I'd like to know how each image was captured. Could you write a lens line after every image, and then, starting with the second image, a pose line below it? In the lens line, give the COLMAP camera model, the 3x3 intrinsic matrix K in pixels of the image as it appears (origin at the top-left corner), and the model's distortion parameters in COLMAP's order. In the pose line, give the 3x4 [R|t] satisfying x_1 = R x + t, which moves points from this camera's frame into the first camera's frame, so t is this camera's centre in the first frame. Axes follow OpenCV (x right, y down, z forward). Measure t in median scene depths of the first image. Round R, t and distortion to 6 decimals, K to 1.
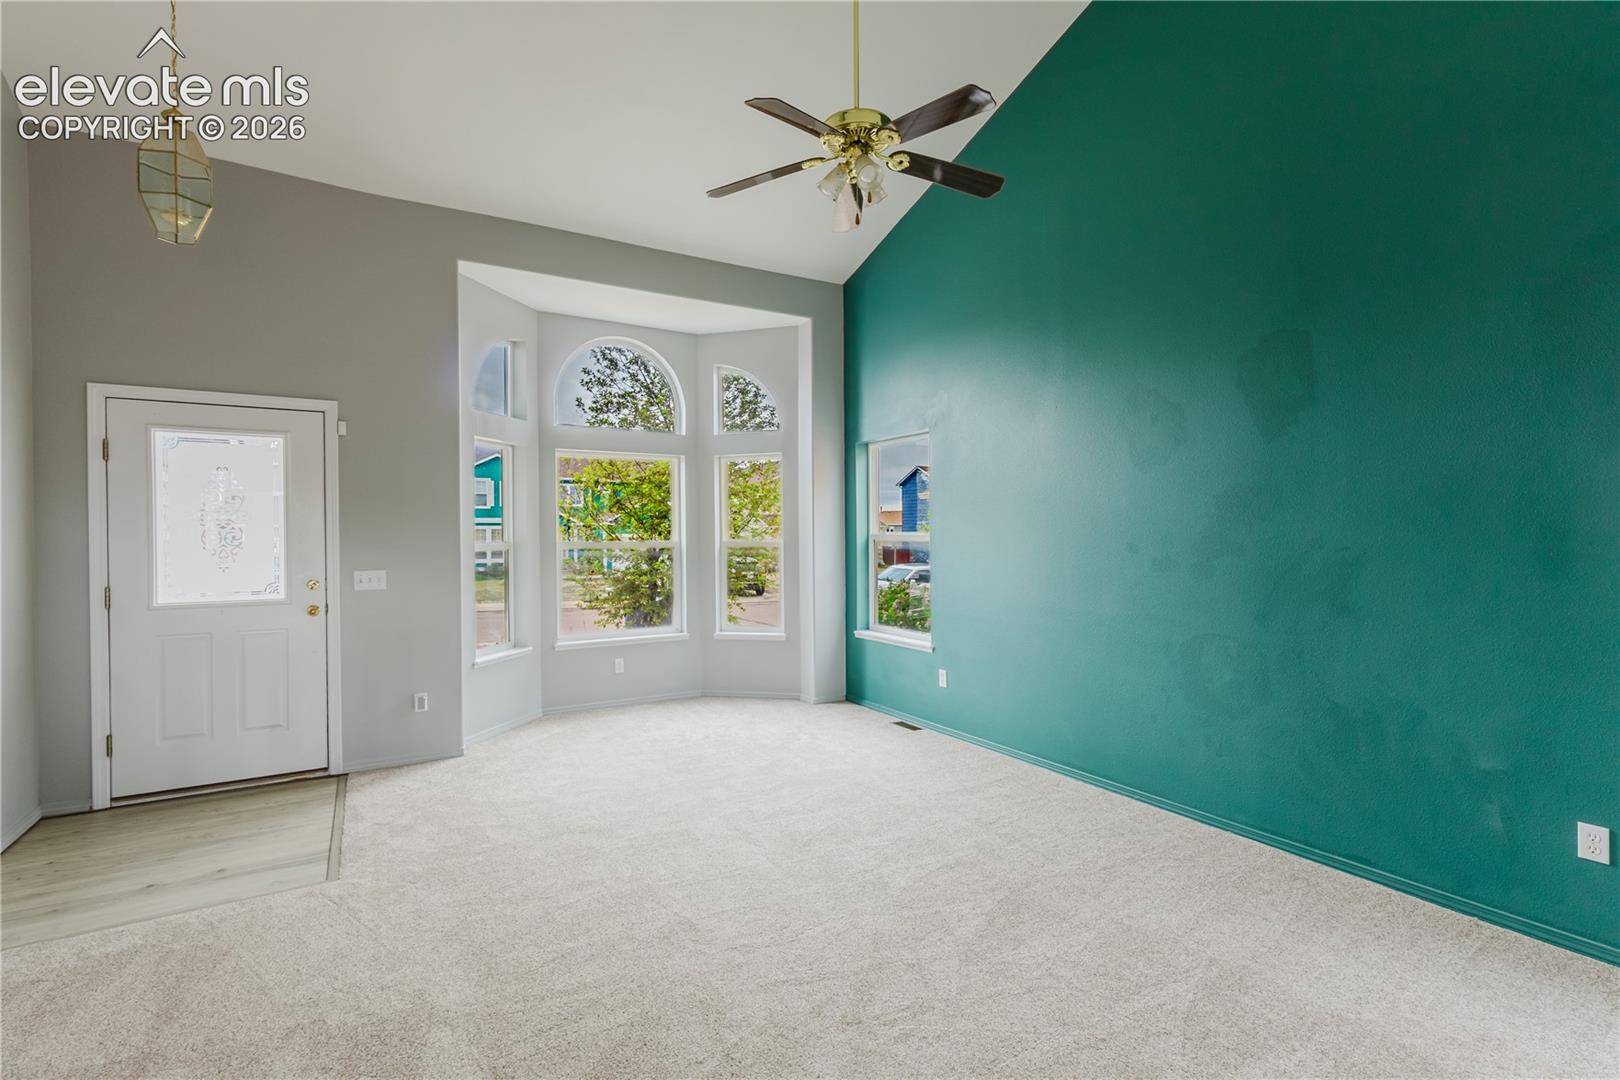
lens RADIAL K [[740.9, 0, 810.0], [0, 740.9, 540.0], [0, 0, 1]] dist [-0.004115, 0.005517]
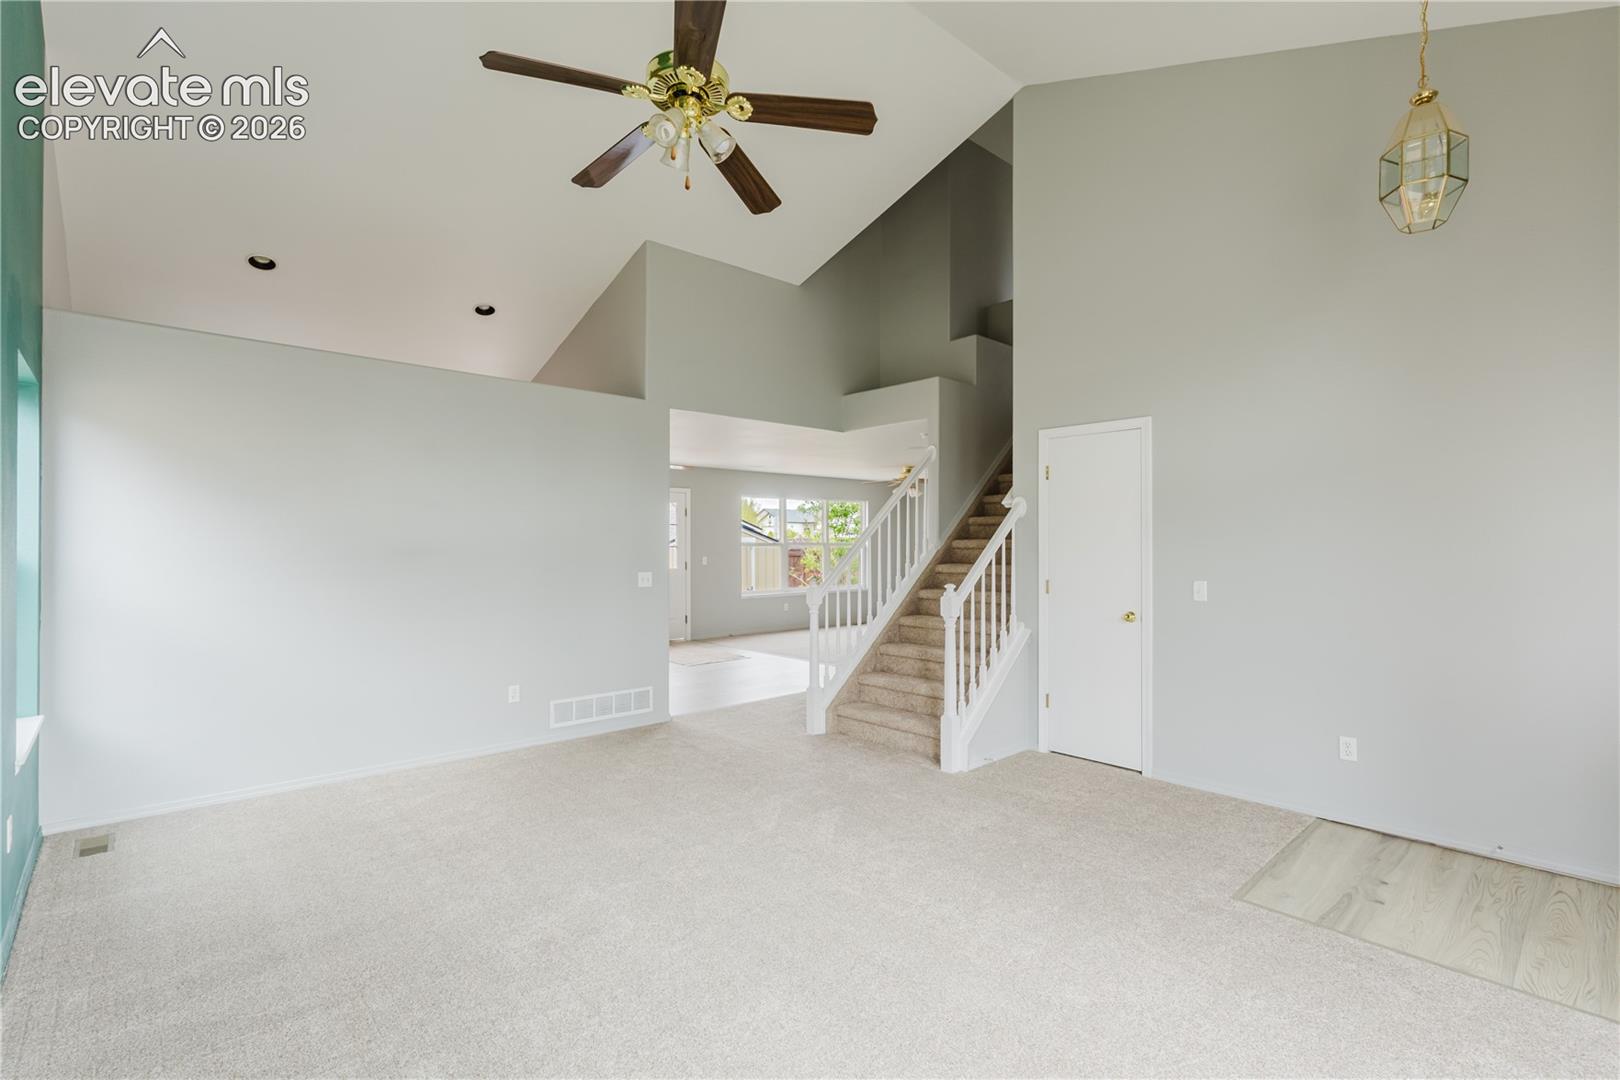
lens RADIAL K [[740.9, 0, 810.0], [0, 740.9, 540.0], [0, 0, 1]] dist [-0.004115, 0.005517]
pose [[-0.980727, 0.009267, -0.195163, 0.064647], [0.007607, 0.999928, 0.009253, -0.019173], [0.195235, 0.007590, -0.980727, 1.287744]]
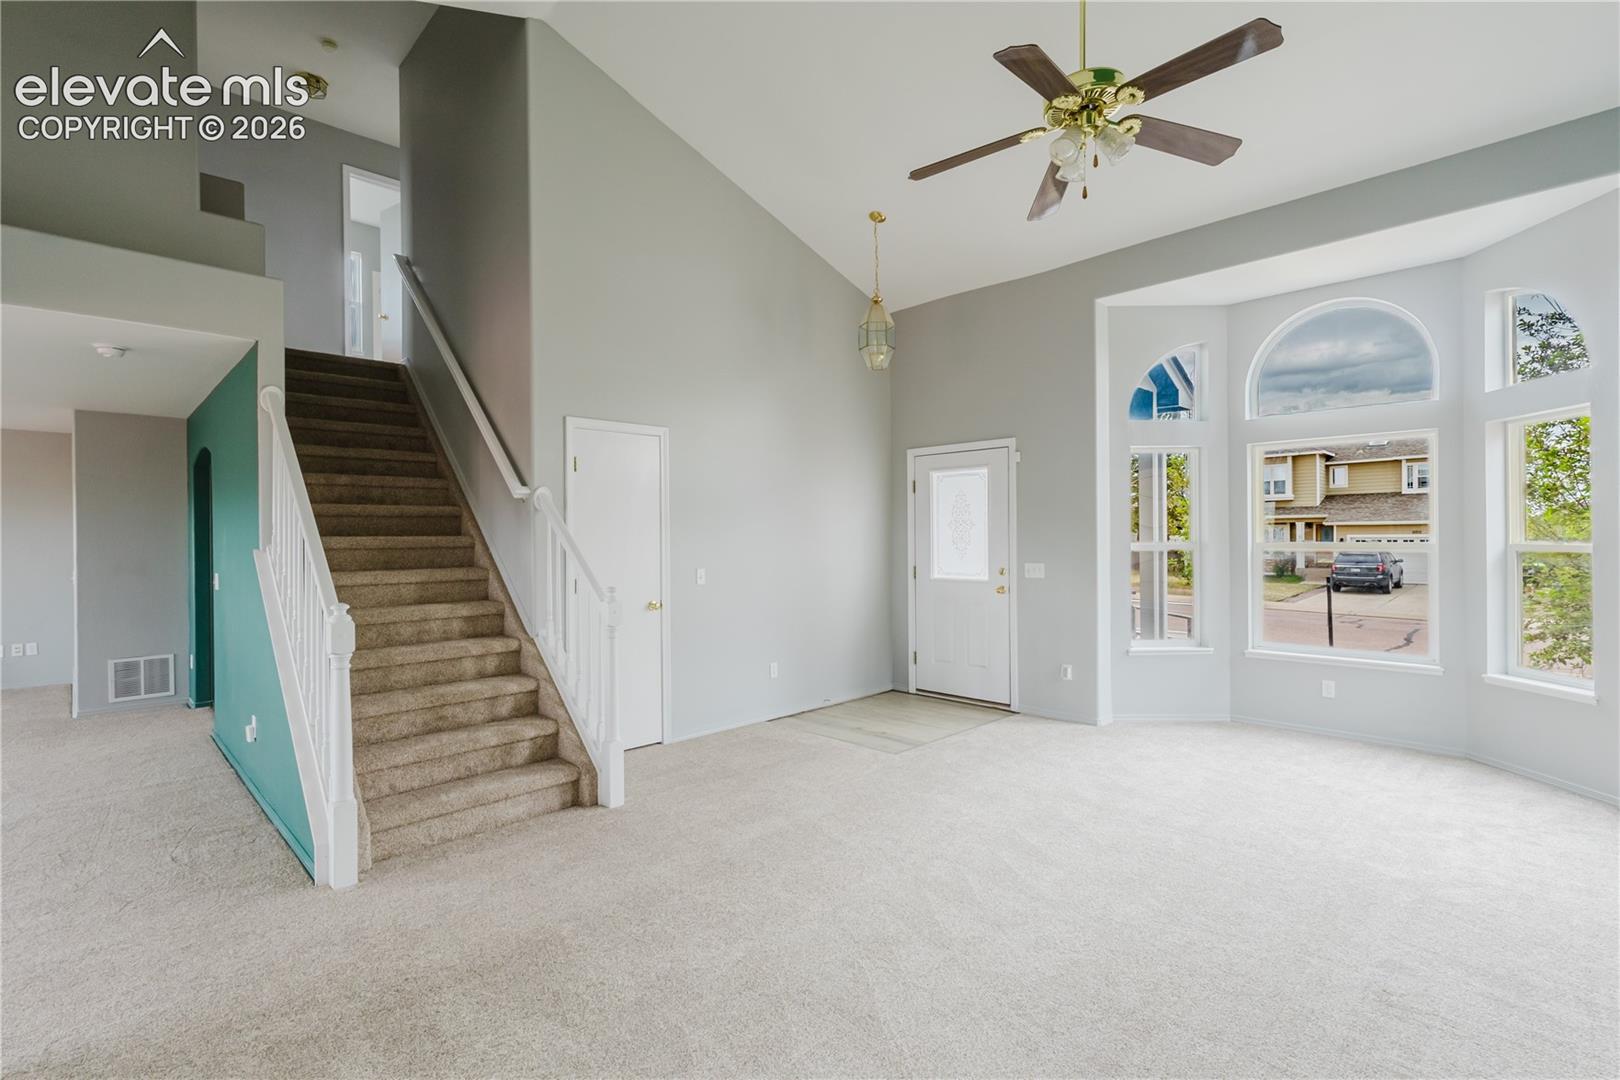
lens RADIAL K [[740.9, 0, 810.0], [0, 740.9, 540.0], [0, 0, 1]] dist [-0.004115, 0.005517]
pose [[0.238379, 0.007070, -0.971146, 0.595369], [-0.002185, 0.999975, 0.006744, -0.007498], [0.971170, 0.000514, 0.238389, 0.310651]]
